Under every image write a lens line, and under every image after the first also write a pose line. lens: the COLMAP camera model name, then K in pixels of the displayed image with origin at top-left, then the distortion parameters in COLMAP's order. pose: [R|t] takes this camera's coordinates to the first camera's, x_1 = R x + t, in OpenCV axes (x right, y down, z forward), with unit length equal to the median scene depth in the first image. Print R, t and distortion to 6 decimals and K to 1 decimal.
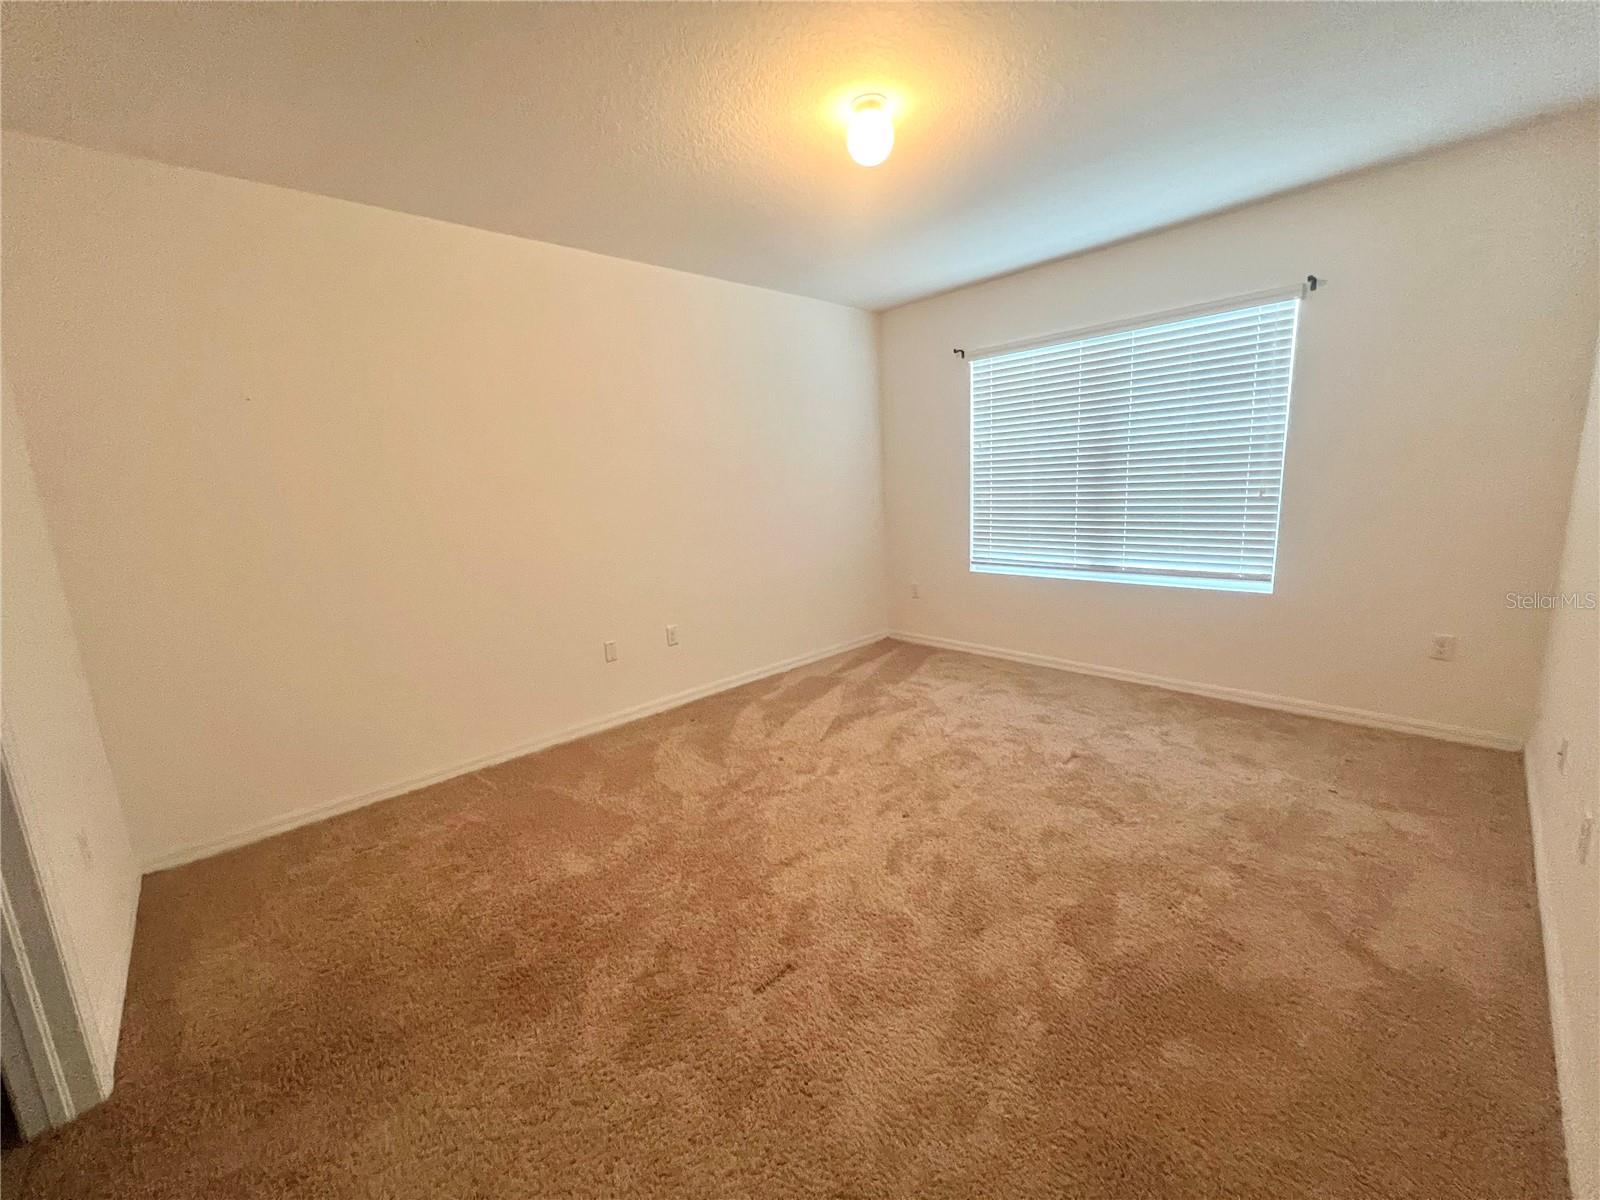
lens RADIAL K [[637.5, 0, 802.4], [0, 637.5, 596.8], [0, 0, 1]] dist [-0.006581, 0.000571]
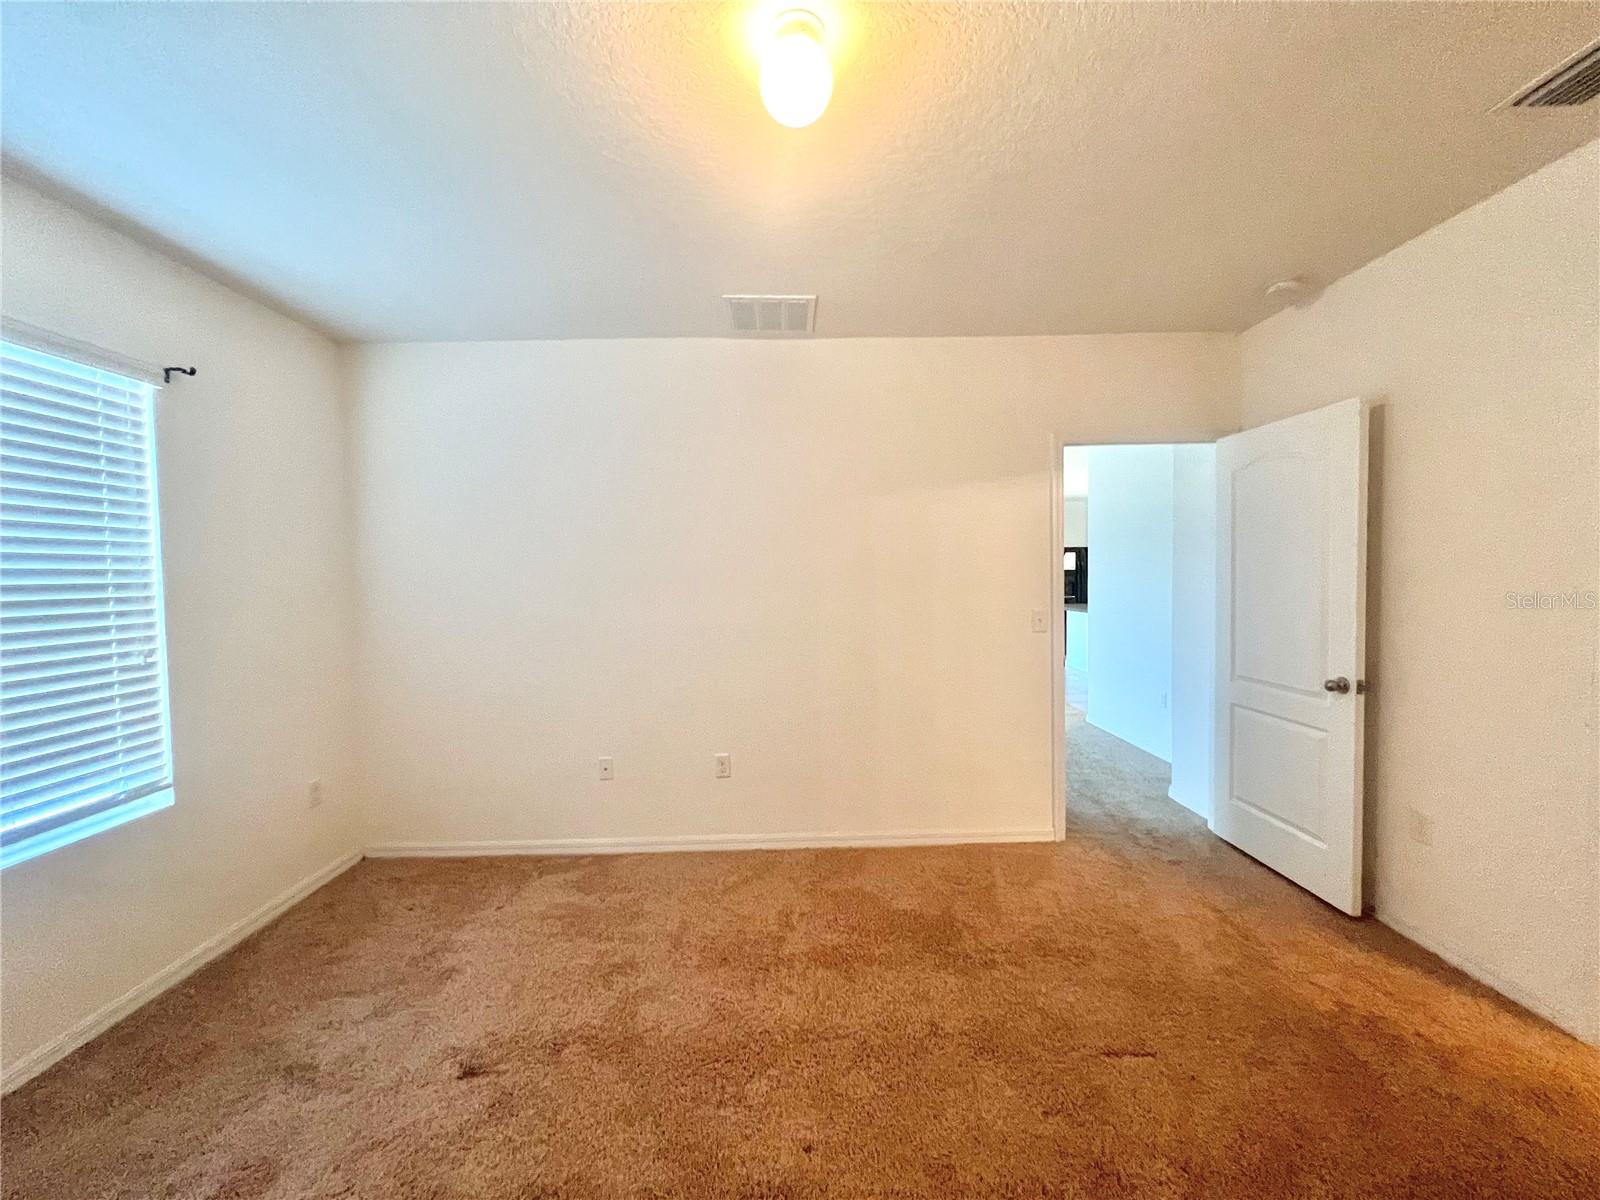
lens RADIAL K [[637.5, 0, 802.3], [0, 637.5, 597.7], [0, 0, 1]] dist [-0.006581, 0.000571]
pose [[-0.732585, 0.033793, 0.679837, -0.216045], [0.174396, 0.974747, 0.139475, -0.207411], [-0.657956, 0.220738, -0.719978, 1.065133]]
